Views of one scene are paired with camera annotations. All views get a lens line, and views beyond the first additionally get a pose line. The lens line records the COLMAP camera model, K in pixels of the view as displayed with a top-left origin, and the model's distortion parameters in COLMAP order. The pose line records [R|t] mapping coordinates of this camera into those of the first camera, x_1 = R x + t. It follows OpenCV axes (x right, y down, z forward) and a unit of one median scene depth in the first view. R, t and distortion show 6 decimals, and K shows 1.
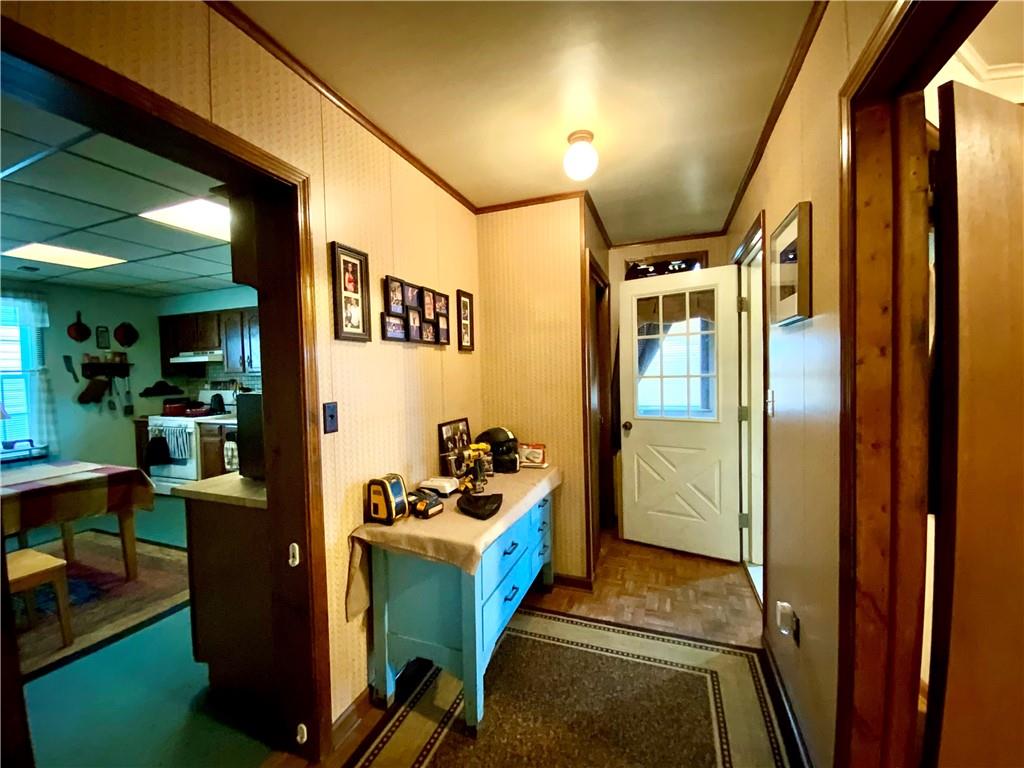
lens RADIAL K [[418.5, 0, 500.1], [0, 418.5, 383.1], [0, 0, 1]] dist [-0.003244, -0.004486]
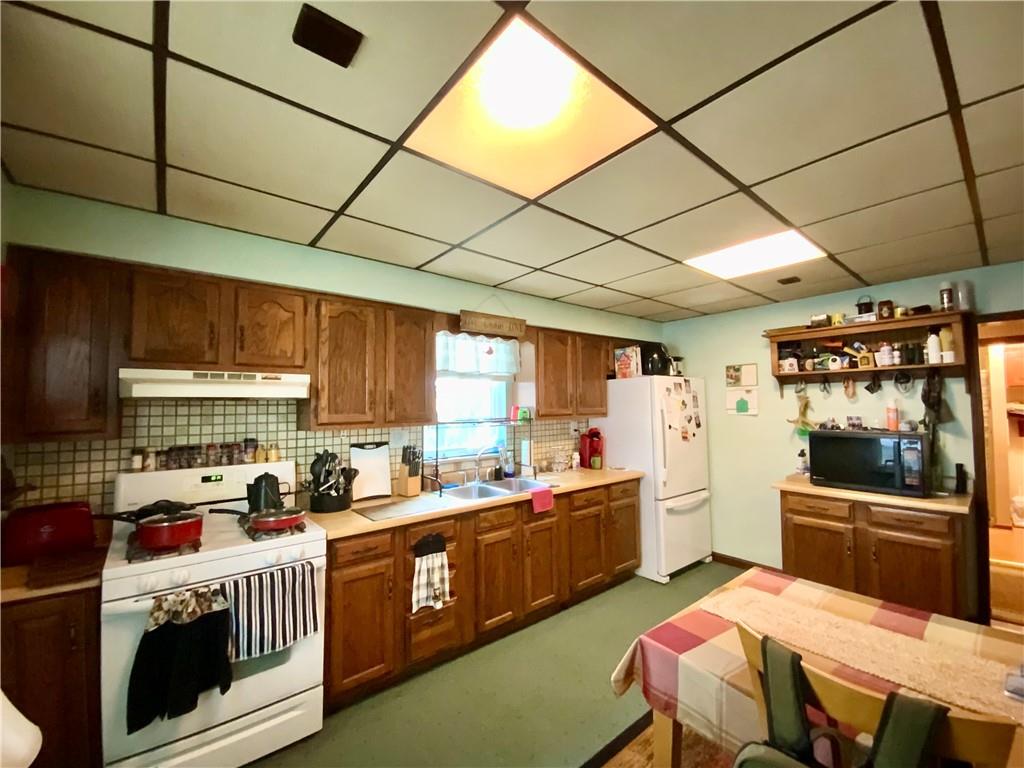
lens RADIAL K [[418.5, 0, 504.9], [0, 418.5, 383.8], [0, 0, 1]] dist [-0.003244, -0.004486]
pose [[0.484679, 0.067704, 0.872068, -0.968839], [0.028613, 0.995239, -0.093168, -0.019624], [-0.874224, 0.070109, 0.480434, 0.586690]]
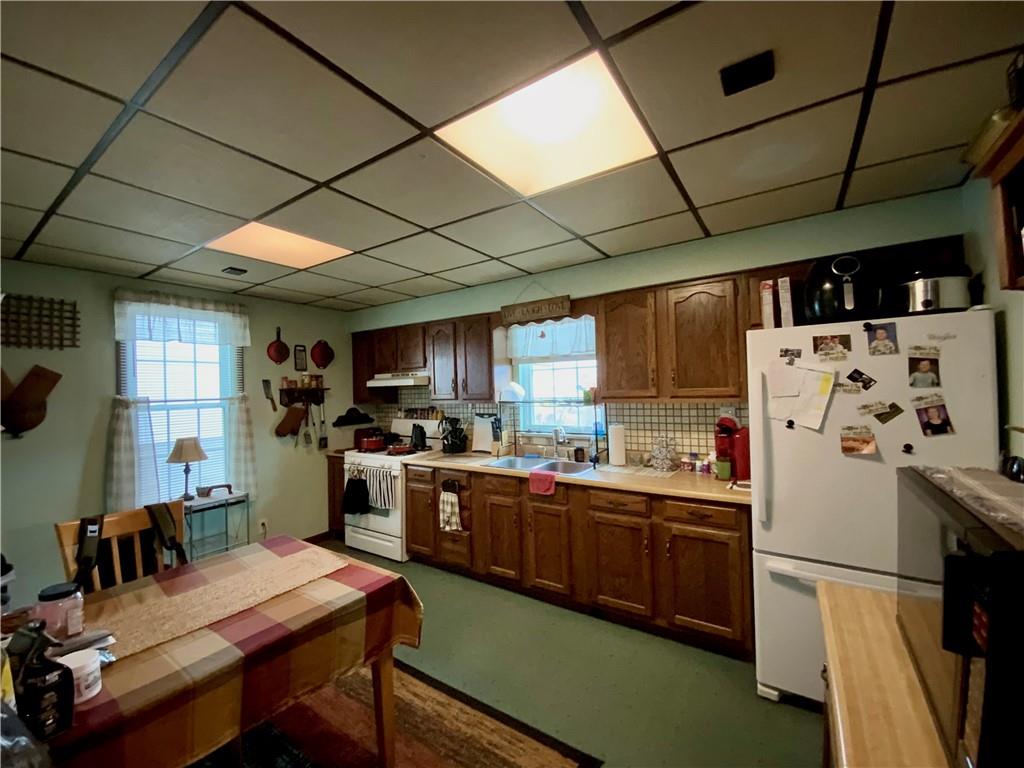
lens RADIAL K [[418.5, 0, 513.2], [0, 418.5, 382.9], [0, 0, 1]] dist [-0.003244, -0.004486]
pose [[0.976416, -0.002911, -0.215880, -0.333007], [-0.005577, 0.999235, -0.038701, -0.026512], [0.215827, 0.038992, 0.975653, 0.253041]]
